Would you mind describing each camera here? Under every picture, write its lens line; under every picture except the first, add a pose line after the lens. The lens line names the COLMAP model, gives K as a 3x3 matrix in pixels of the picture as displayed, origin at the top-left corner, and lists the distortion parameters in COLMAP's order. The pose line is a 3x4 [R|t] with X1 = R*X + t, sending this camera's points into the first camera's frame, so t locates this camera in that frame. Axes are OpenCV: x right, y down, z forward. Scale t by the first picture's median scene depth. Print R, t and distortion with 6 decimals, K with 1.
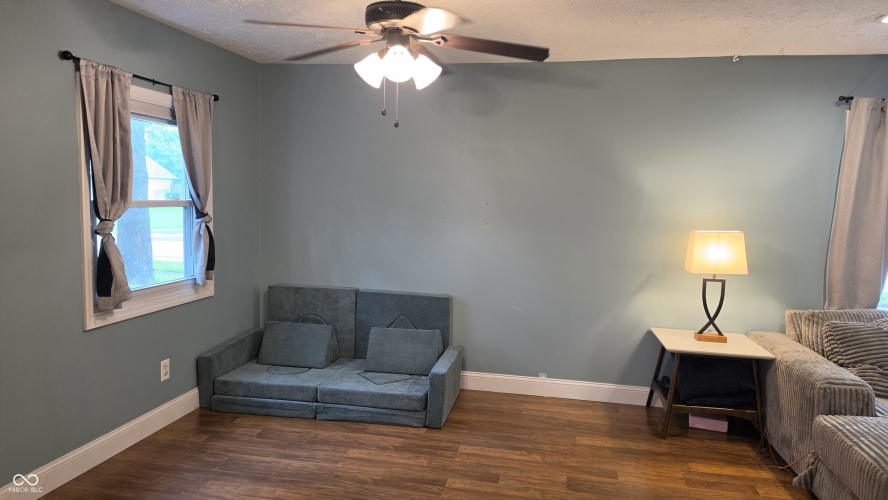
lens RADIAL K [[625.9, 0, 444.0], [0, 625.9, 250.0], [0, 0, 1]] dist [-0.001458, -0.007051]
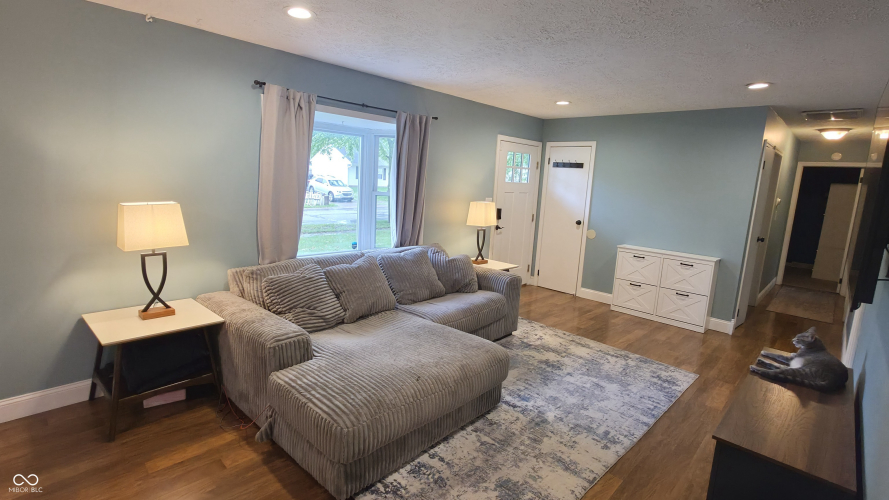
lens RADIAL K [[424.8, 0, 440.7], [0, 424.8, 238.3], [0, 0, 1]] dist [-0.001579, -0.000376]
pose [[0.547708, -0.125195, 0.827250, 0.149180], [0.042797, 0.991639, 0.121738, -0.041104], [-0.835574, -0.031273, 0.548486, 0.298191]]
